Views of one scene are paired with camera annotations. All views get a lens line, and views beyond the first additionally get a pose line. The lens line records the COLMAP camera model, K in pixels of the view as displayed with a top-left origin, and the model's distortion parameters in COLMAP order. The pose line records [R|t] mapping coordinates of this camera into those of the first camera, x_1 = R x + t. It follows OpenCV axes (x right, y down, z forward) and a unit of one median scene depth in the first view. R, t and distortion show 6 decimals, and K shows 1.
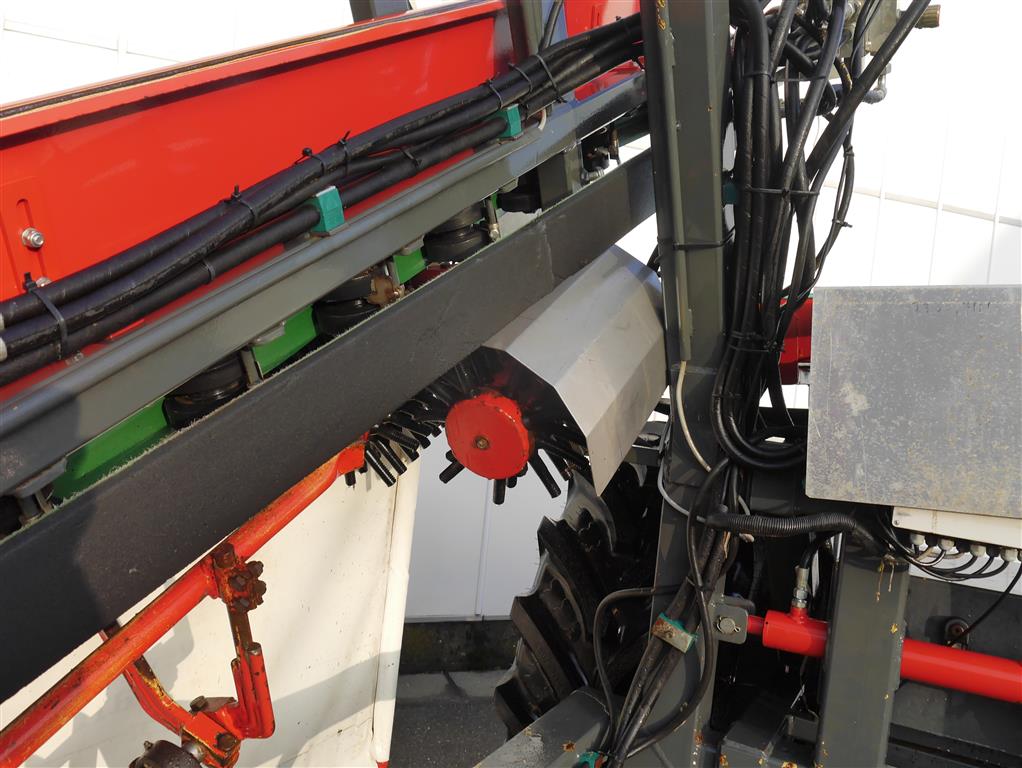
lens RADIAL K [[847.5, 0, 511.0], [0, 847.5, 384.0], [0, 0, 1]] dist [-0.058788, 0.063507]
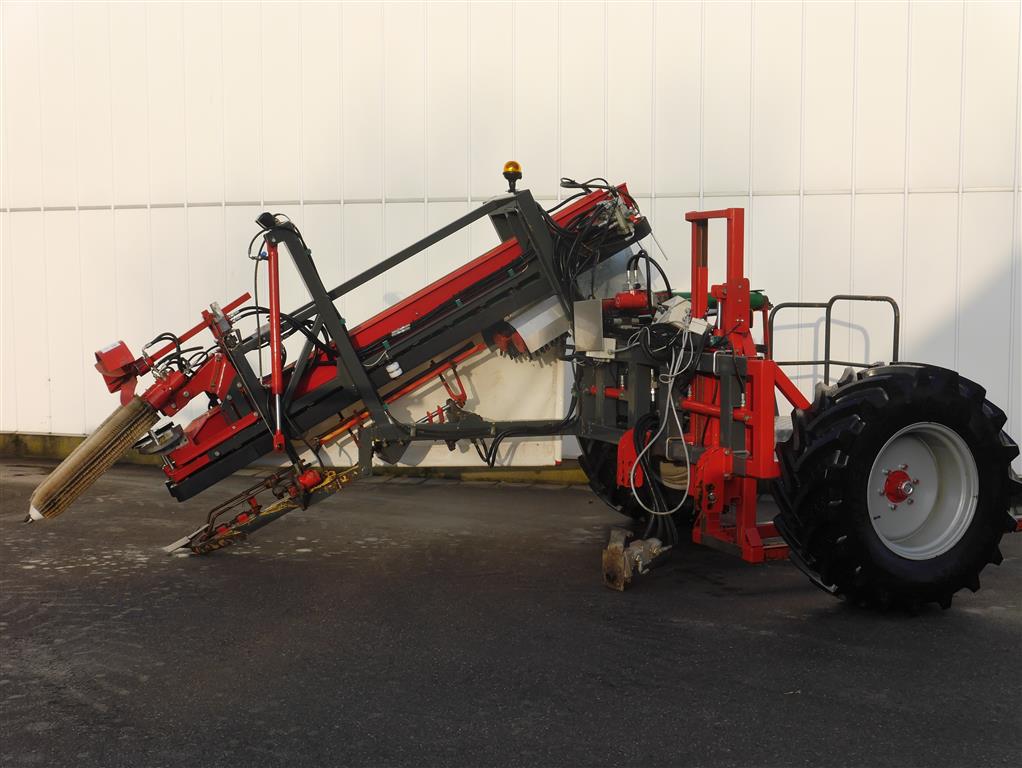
lens RADIAL K [[1323.6, 0, 494.6], [0, 1323.6, 383.3], [0, 0, 1]] dist [-0.035033, 0.025124]
pose [[0.768749, -0.045228, -0.637950, 3.922497], [0.049007, 0.998729, -0.011751, 0.324159], [0.637670, -0.022231, 0.769988, -4.029146]]
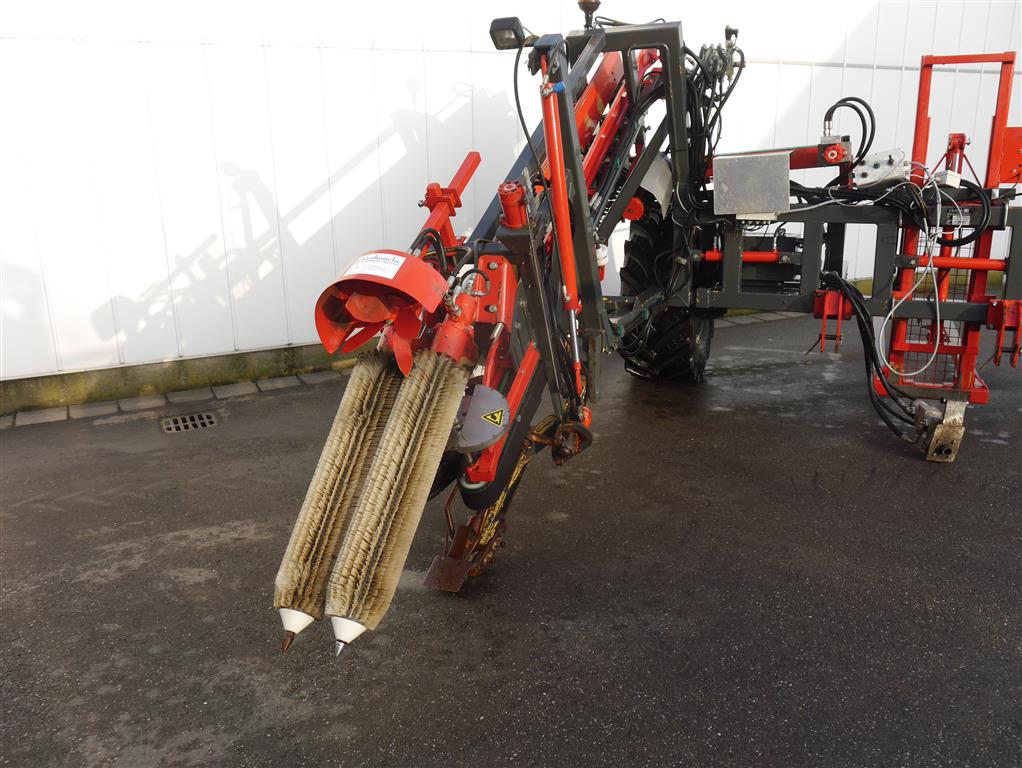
lens RADIAL K [[847.5, 0, 511.0], [0, 847.5, 384.0], [0, 0, 1]] dist [-0.058788, 0.063507]
pose [[0.987679, -0.137880, 0.074016, -0.878846], [0.116701, 0.964071, 0.238638, -0.135794], [-0.104260, -0.227060, 0.968284, -2.572296]]
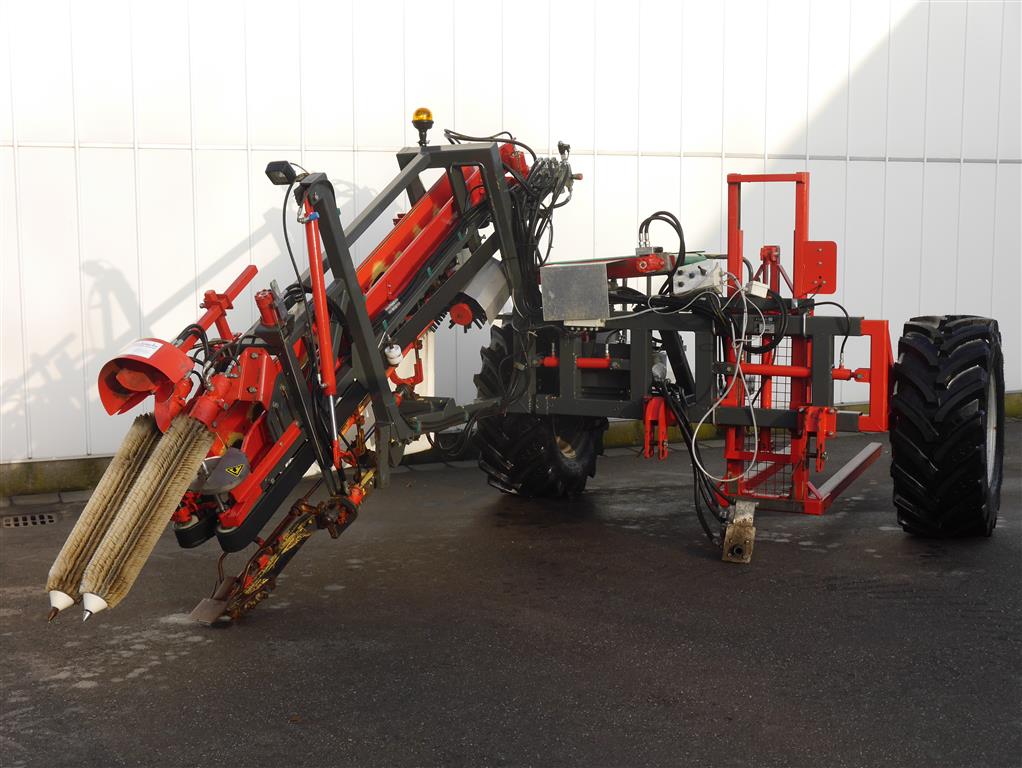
lens RADIAL K [[1323.6, 0, 494.6], [0, 1323.6, 383.3], [0, 0, 1]] dist [-0.035033, 0.025124]
pose [[0.994174, -0.105640, 0.021410, -0.035426], [0.103647, 0.991460, 0.079144, -0.081651], [-0.029588, -0.076464, 0.996633, -4.697215]]
